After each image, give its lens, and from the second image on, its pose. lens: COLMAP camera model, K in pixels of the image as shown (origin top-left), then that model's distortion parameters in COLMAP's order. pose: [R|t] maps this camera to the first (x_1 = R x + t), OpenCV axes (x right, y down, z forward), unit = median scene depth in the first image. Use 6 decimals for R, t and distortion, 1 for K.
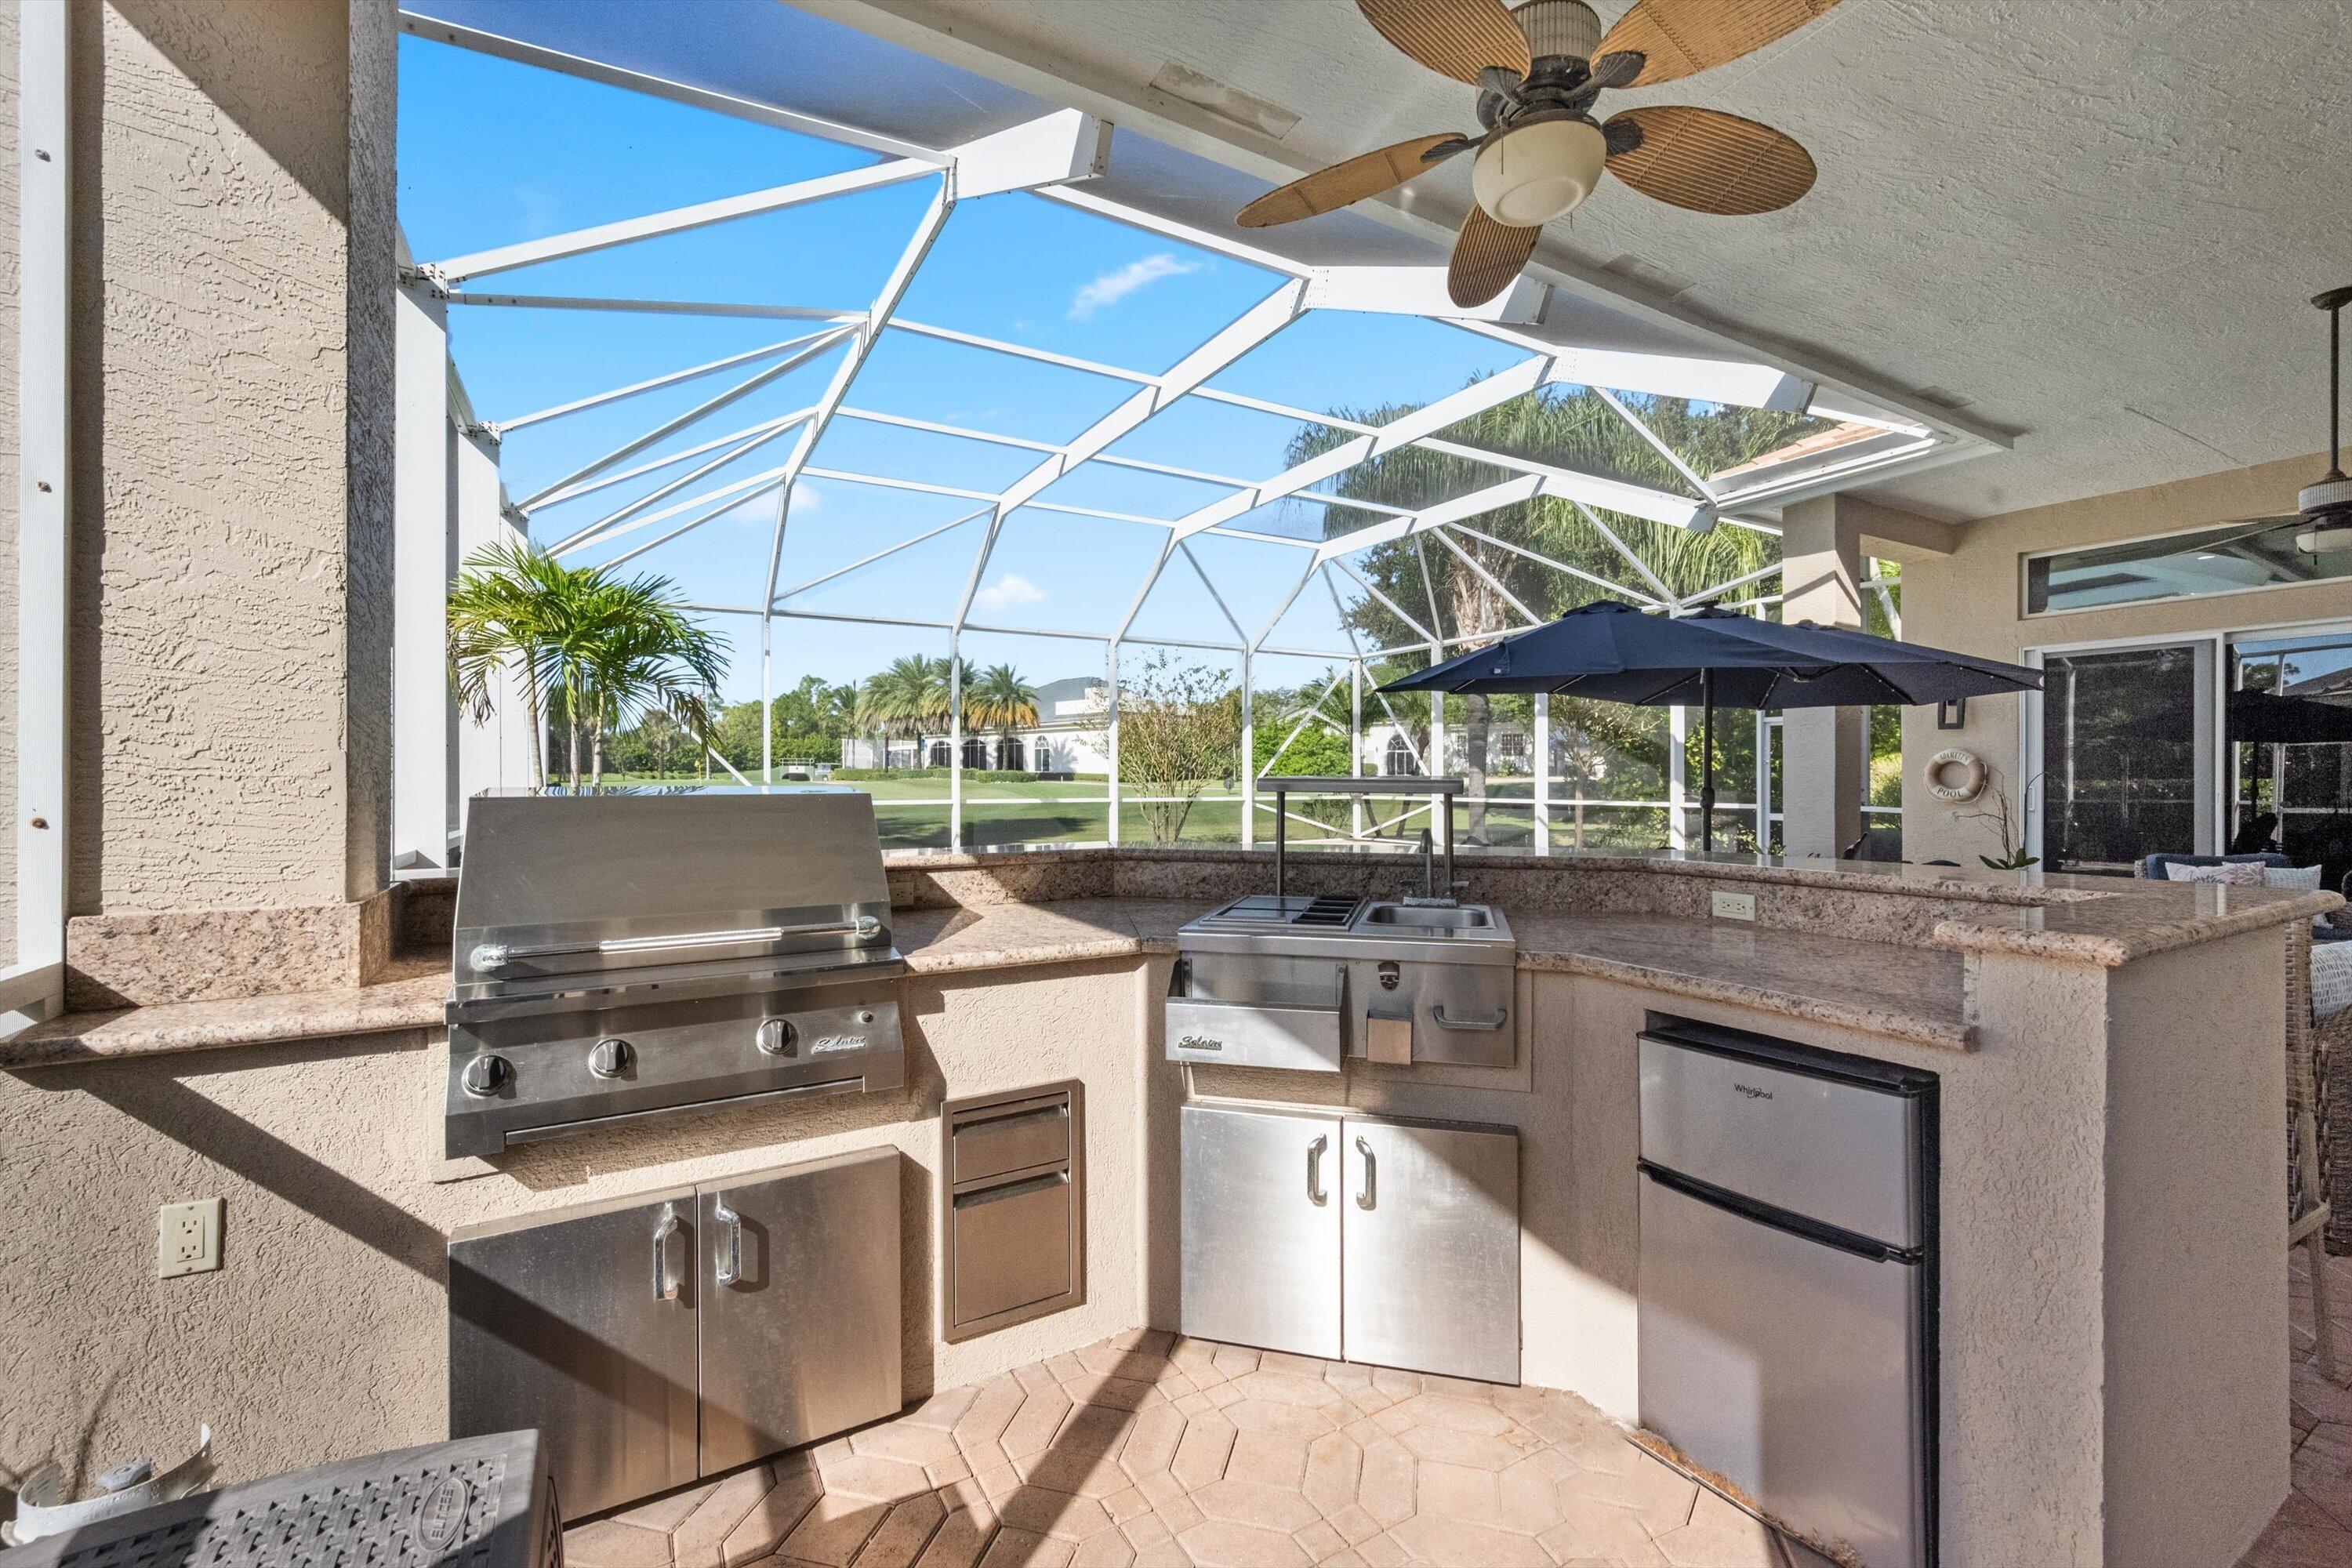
lens RADIAL K [[958.5, 0, 1183.2], [0, 958.5, 778.8], [0, 0, 1]] dist [0.001019, -0.001506]
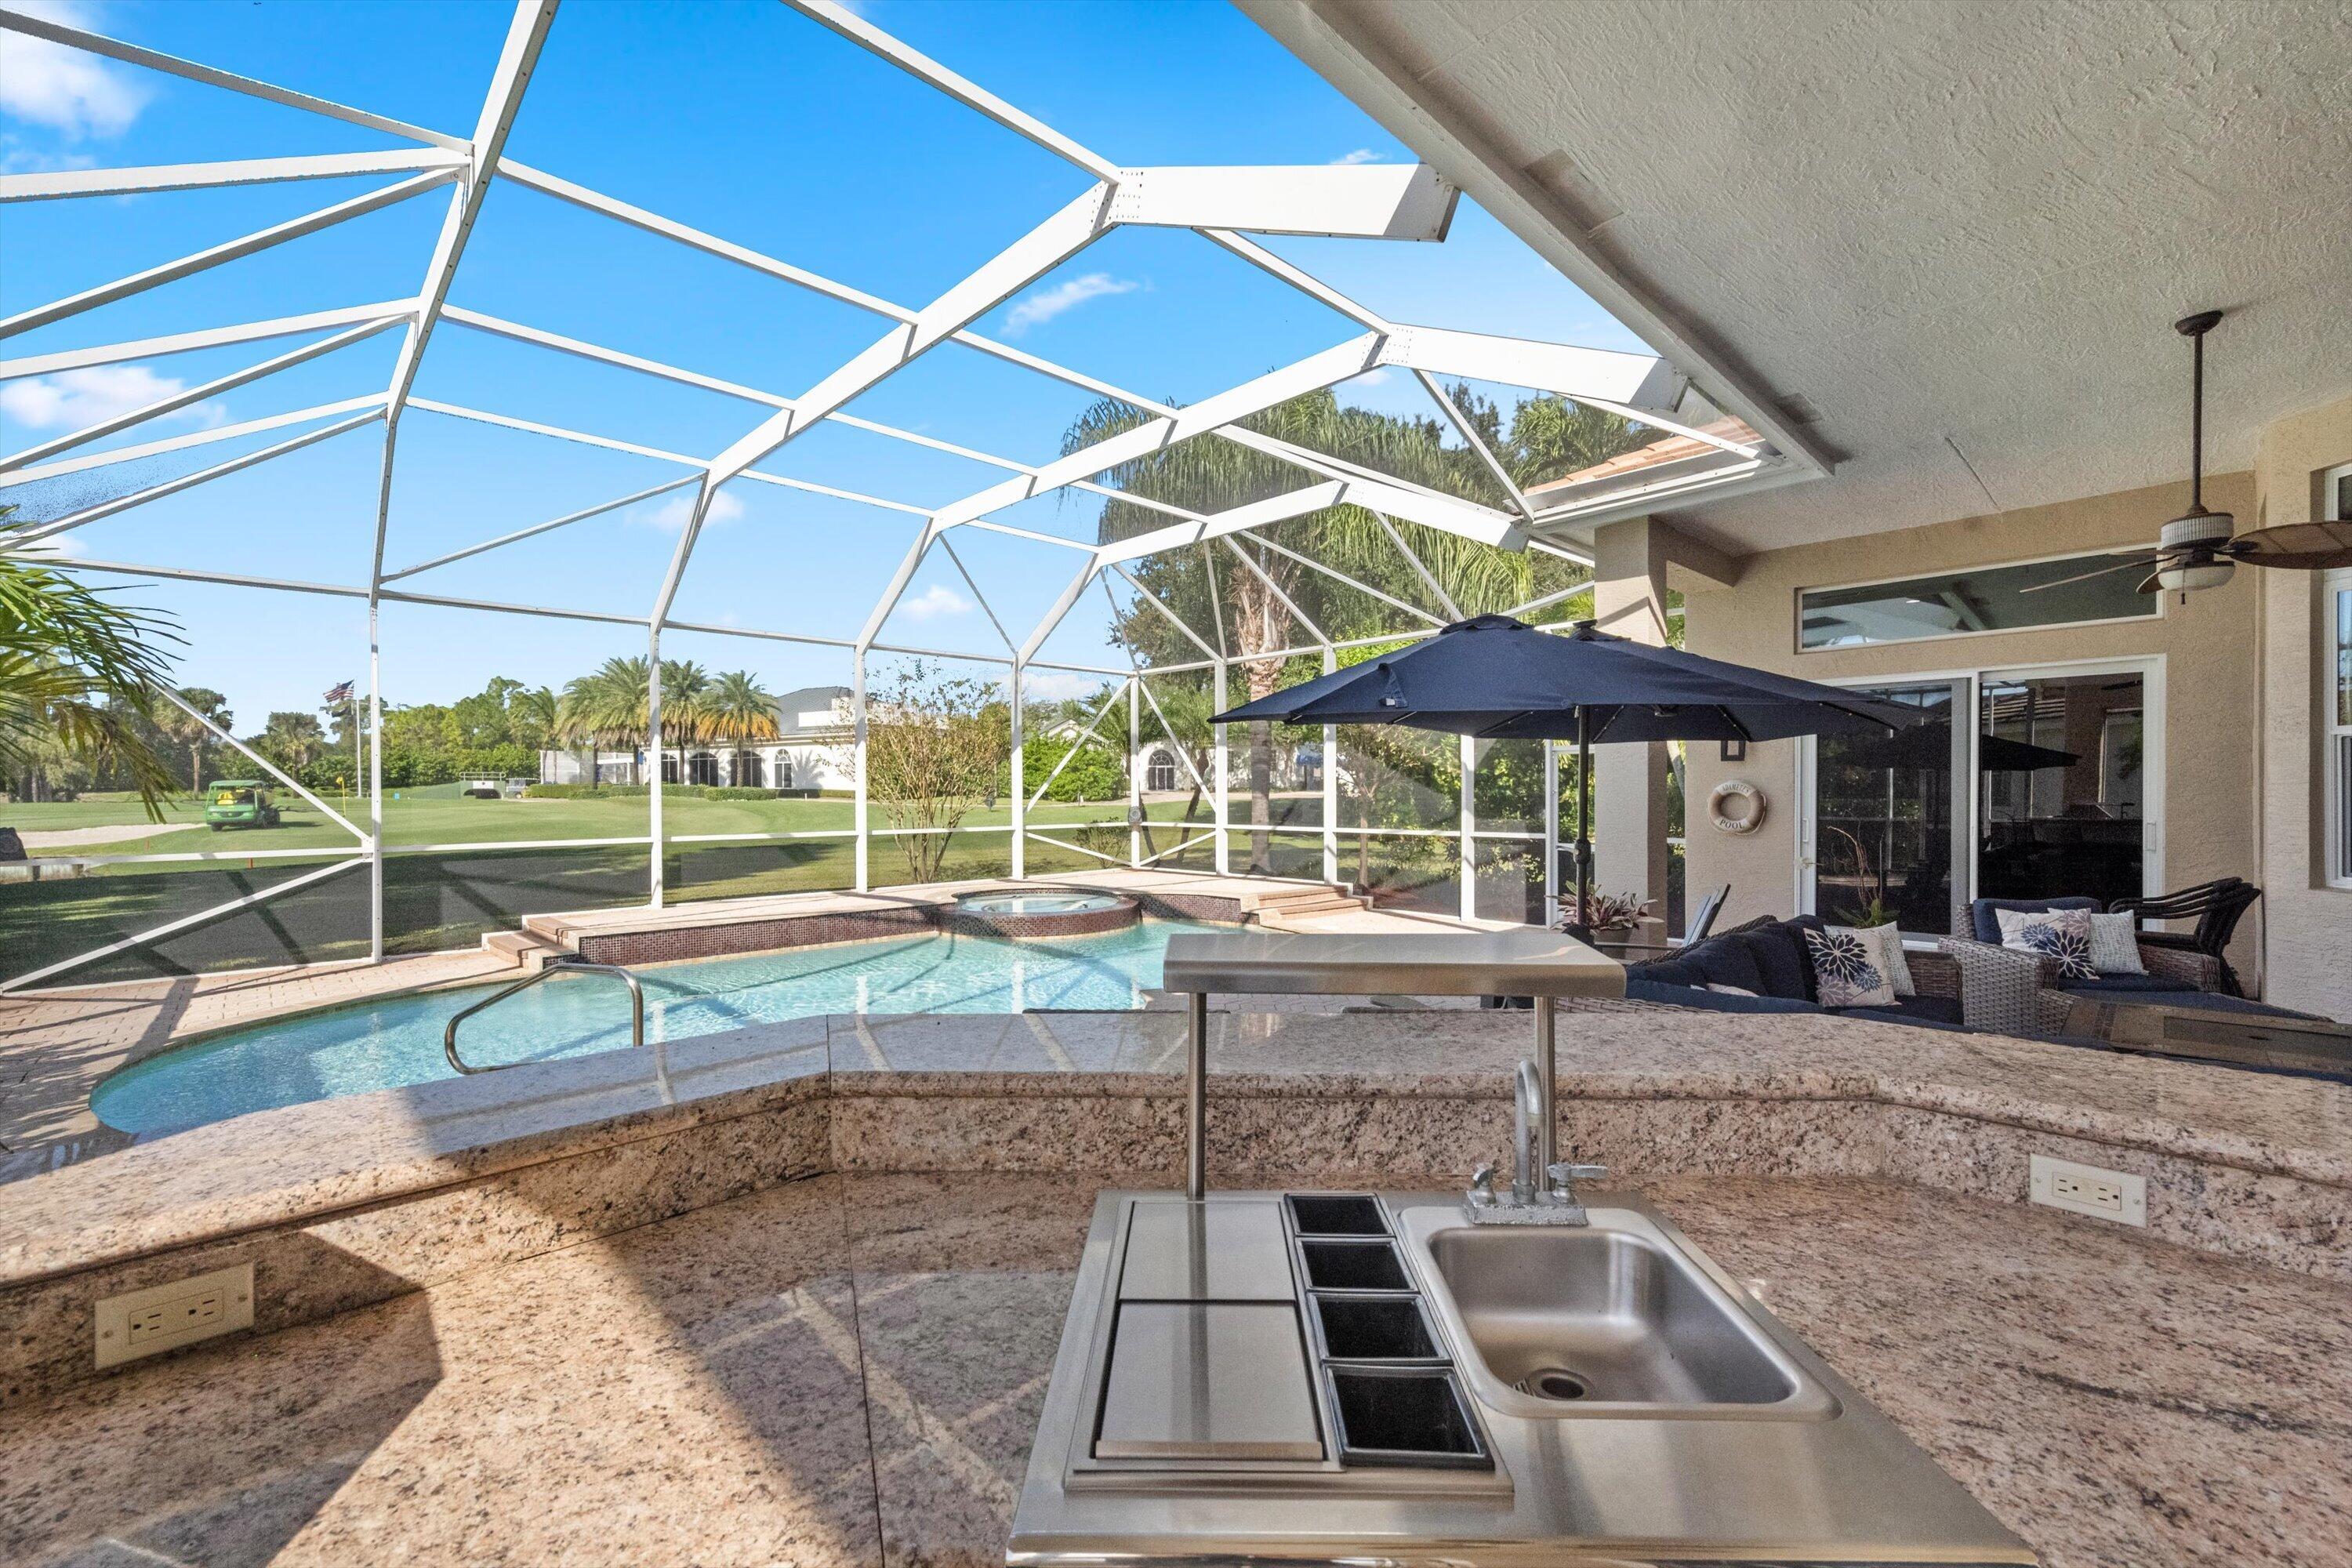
lens RADIAL K [[958.5, 0, 1171.2], [0, 958.5, 792.9], [0, 0, 1]] dist [0.001019, -0.001506]
pose [[0.972085, -0.004200, 0.234590, -0.004785], [0.004021, 0.999991, 0.001240, -0.017446], [-0.234593, -0.000262, 0.972094, 0.129558]]
